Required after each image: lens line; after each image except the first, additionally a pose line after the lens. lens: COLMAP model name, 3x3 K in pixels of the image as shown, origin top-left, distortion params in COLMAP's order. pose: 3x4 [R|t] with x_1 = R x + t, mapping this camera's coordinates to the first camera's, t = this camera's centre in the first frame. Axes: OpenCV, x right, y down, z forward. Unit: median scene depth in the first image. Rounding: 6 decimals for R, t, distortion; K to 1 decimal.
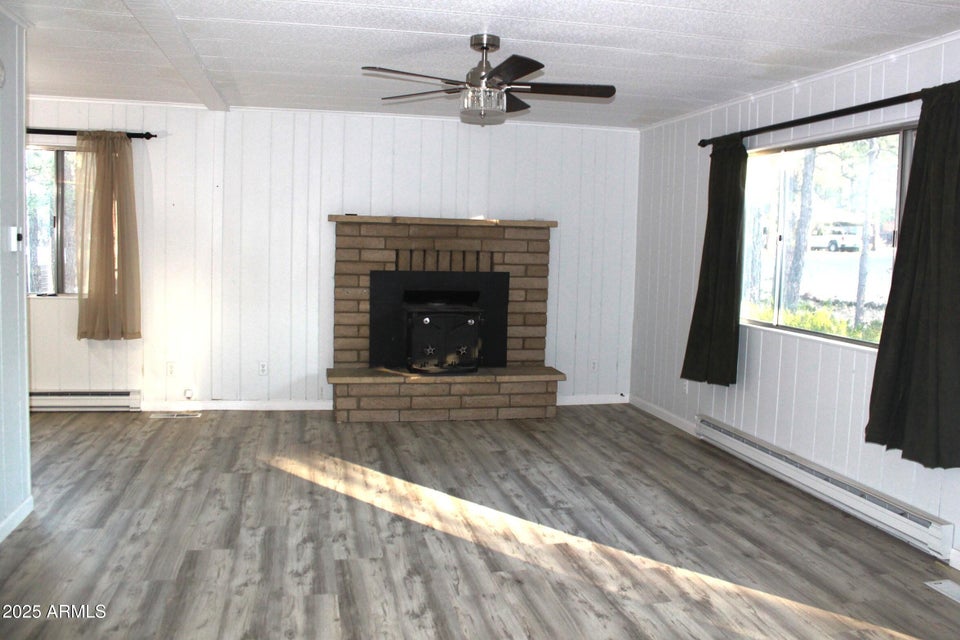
lens RADIAL K [[808.2, 0, 481.2], [0, 808.2, 295.8], [0, 0, 1]] dist [-0.168553, 0.156127]
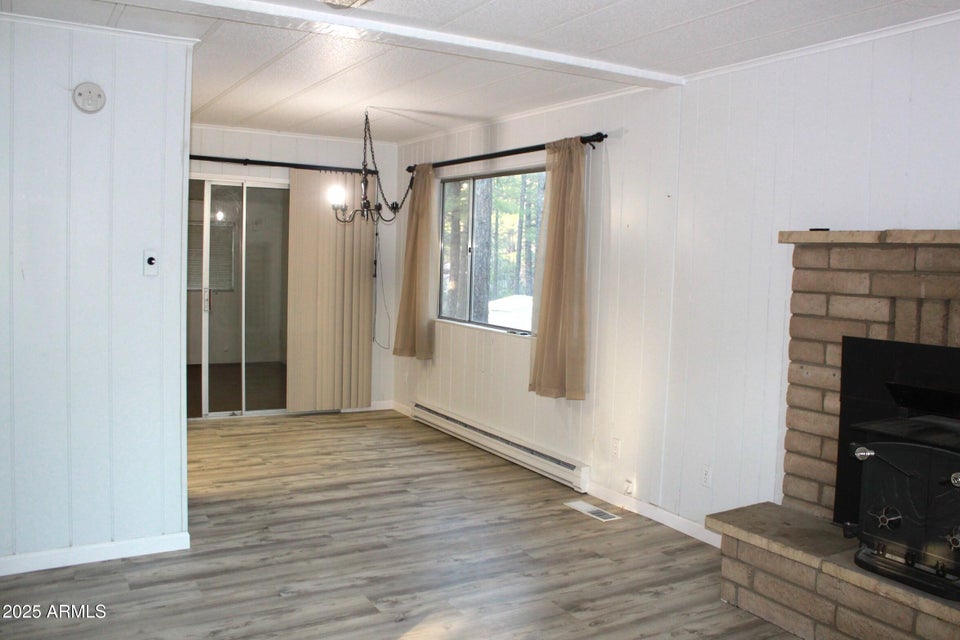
lens RADIAL K [[808.2, 0, 481.2], [0, 808.2, 295.8], [0, 0, 1]] dist [-0.168553, 0.156127]
pose [[0.315770, 0.026573, -0.948464, 0.267695], [-0.082182, 0.996617, 0.000561, -0.038349], [0.945270, 0.077769, 0.316885, 0.618922]]
